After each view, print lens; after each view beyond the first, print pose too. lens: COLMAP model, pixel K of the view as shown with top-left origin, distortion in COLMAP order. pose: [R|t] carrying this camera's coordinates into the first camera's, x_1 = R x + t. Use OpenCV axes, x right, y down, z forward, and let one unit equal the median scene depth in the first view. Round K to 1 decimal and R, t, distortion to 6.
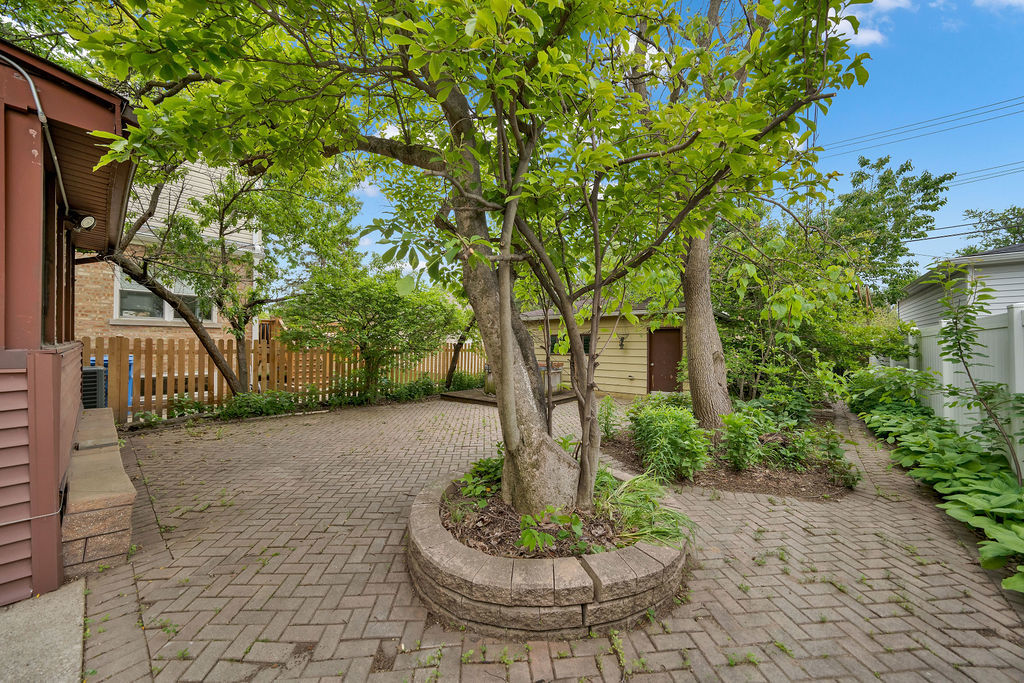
lens RADIAL K [[363.6, 0, 512.2], [0, 363.6, 341.3], [0, 0, 1]] dist [-0.021546, 0.000055]
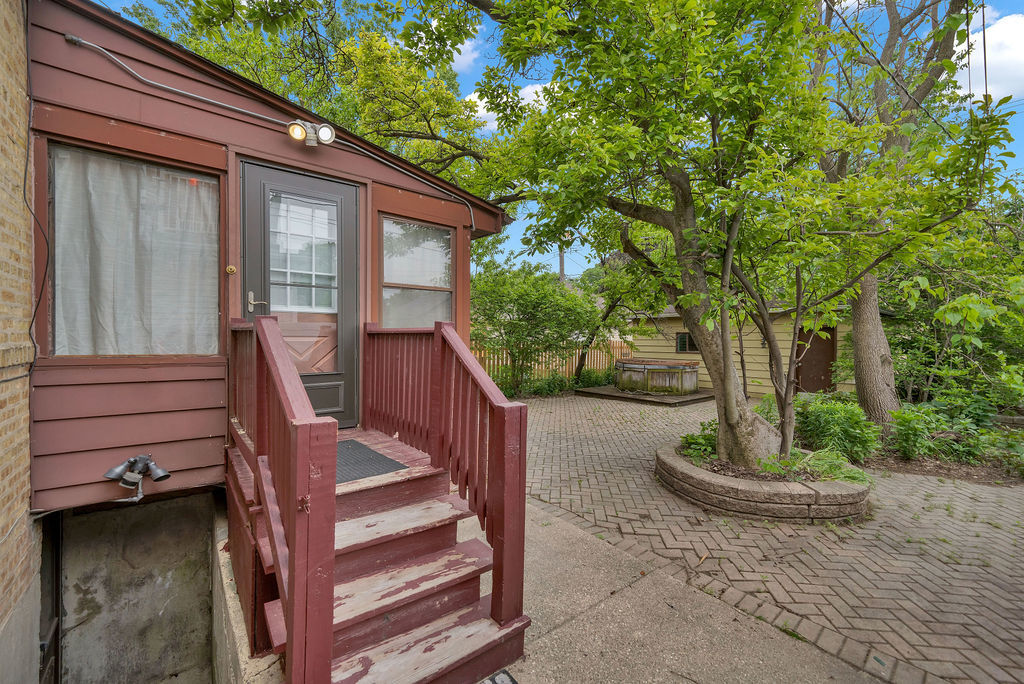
lens RADIAL K [[417.1, 0, 510.1], [0, 417.1, 340.9], [0, 0, 1]] dist [-0.003218, 0.000325]
pose [[0.981107, 0.000984, -0.193461, -0.312454], [0.002430, 0.999846, 0.017408, -0.039355], [0.193448, -0.017549, 0.980953, -0.469586]]
